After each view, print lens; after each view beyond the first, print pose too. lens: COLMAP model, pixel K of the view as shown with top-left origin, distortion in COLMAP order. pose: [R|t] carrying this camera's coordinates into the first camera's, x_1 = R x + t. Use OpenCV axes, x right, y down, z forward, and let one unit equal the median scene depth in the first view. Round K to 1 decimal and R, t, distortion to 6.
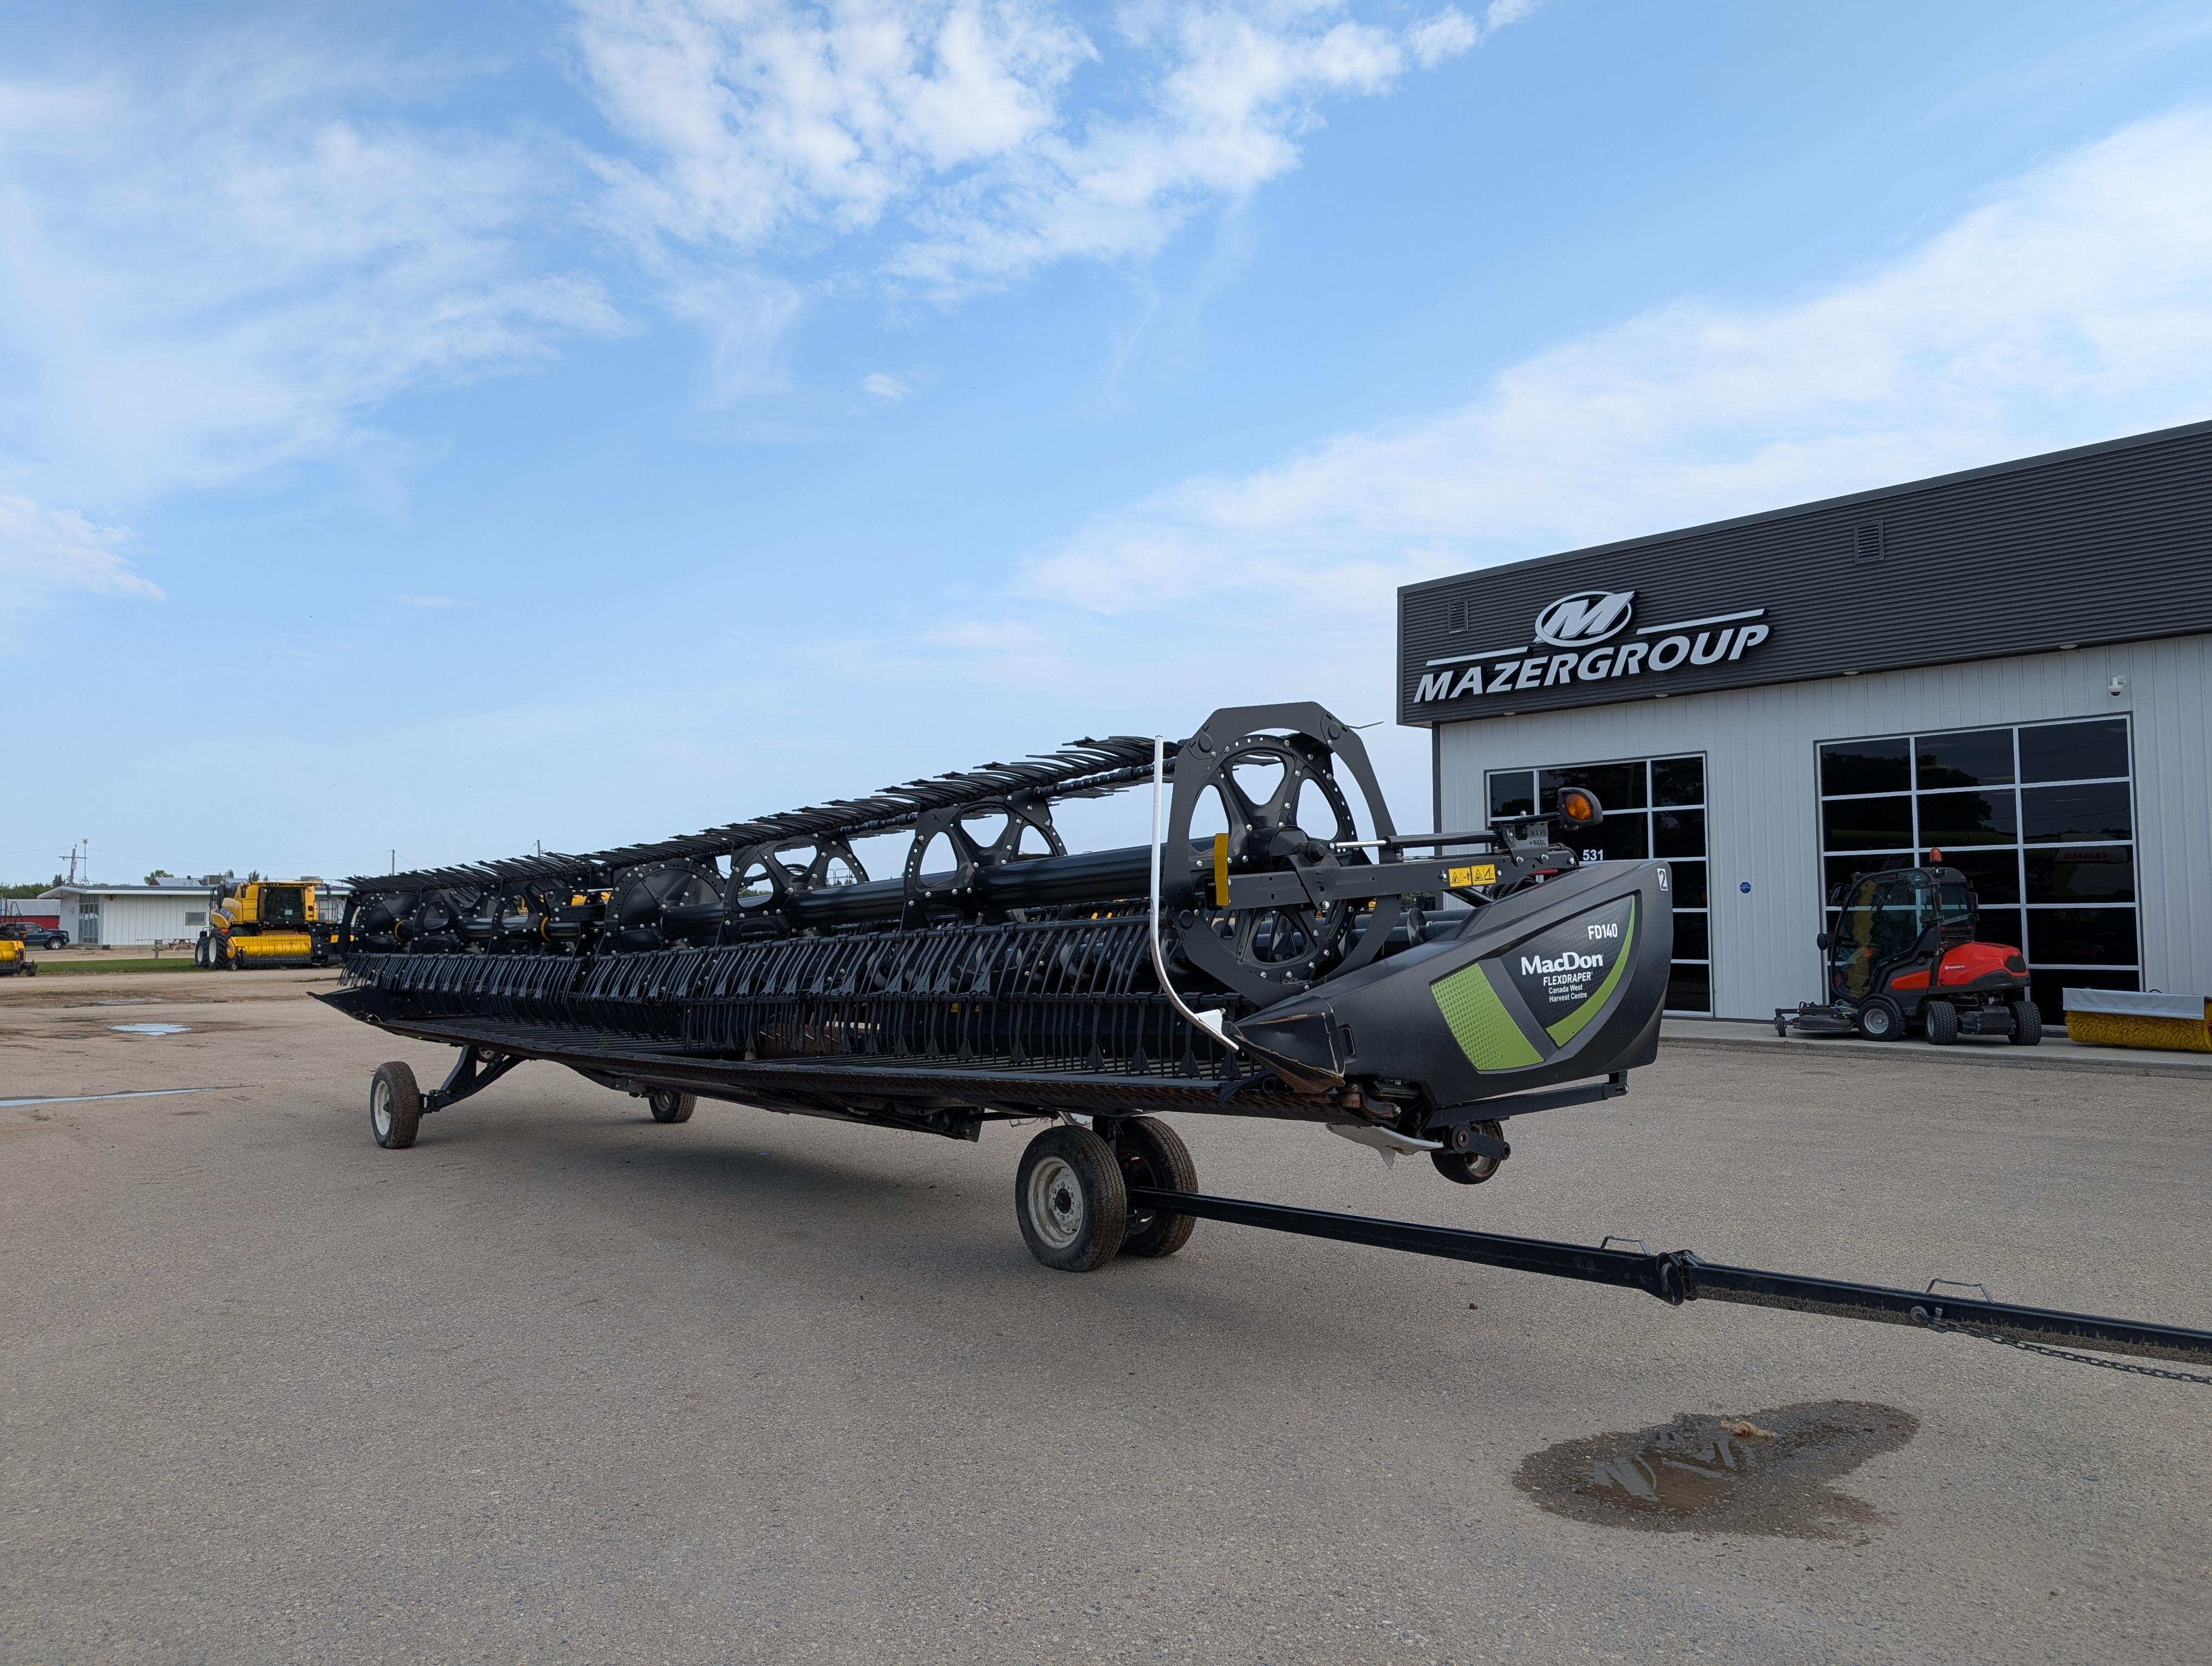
lens RADIAL K [[1579.0, 0, 1117.9], [0, 1579.0, 819.5], [0, 0, 1]] dist [-0.000072, -0.003337]
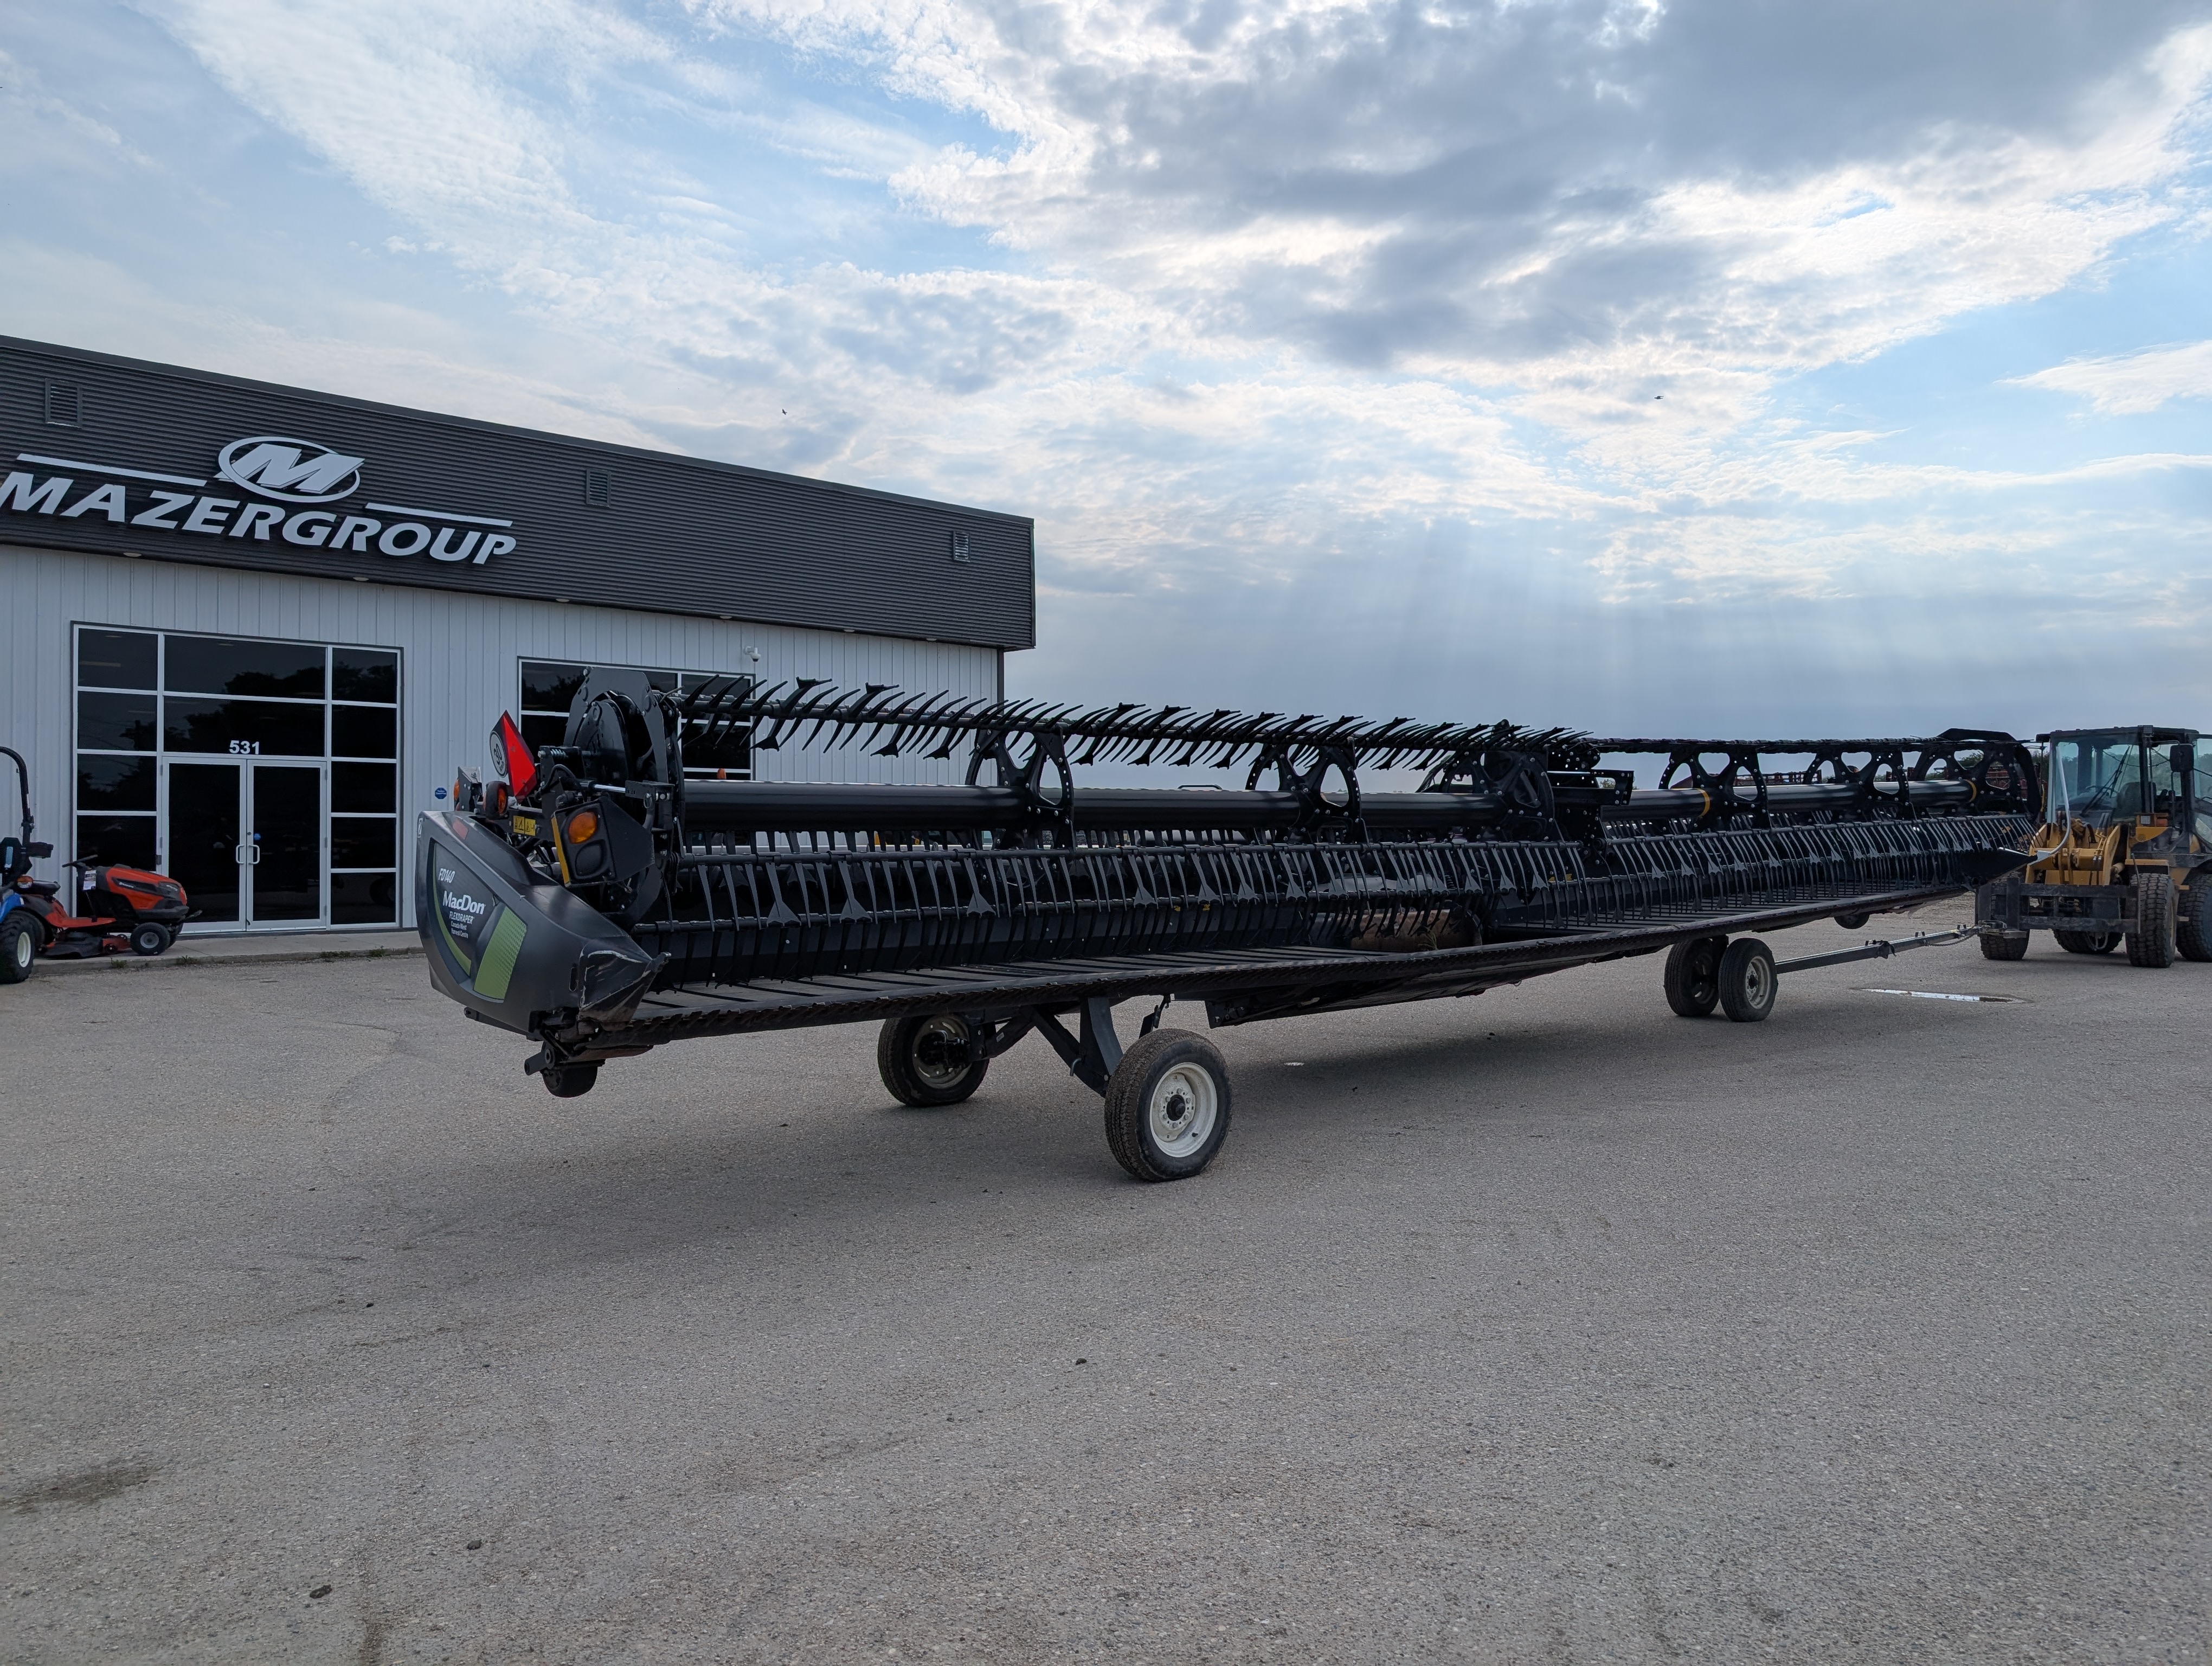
lens RADIAL K [[1579.0, 0, 1117.9], [0, 1579.0, 819.5], [0, 0, 1]] dist [-0.000072, -0.003337]
pose [[-0.024664, 0.003130, 0.999691, -0.569370], [-0.077809, 0.996956, -0.005041, 0.030437], [-0.996663, -0.077910, -0.024345, 0.568612]]
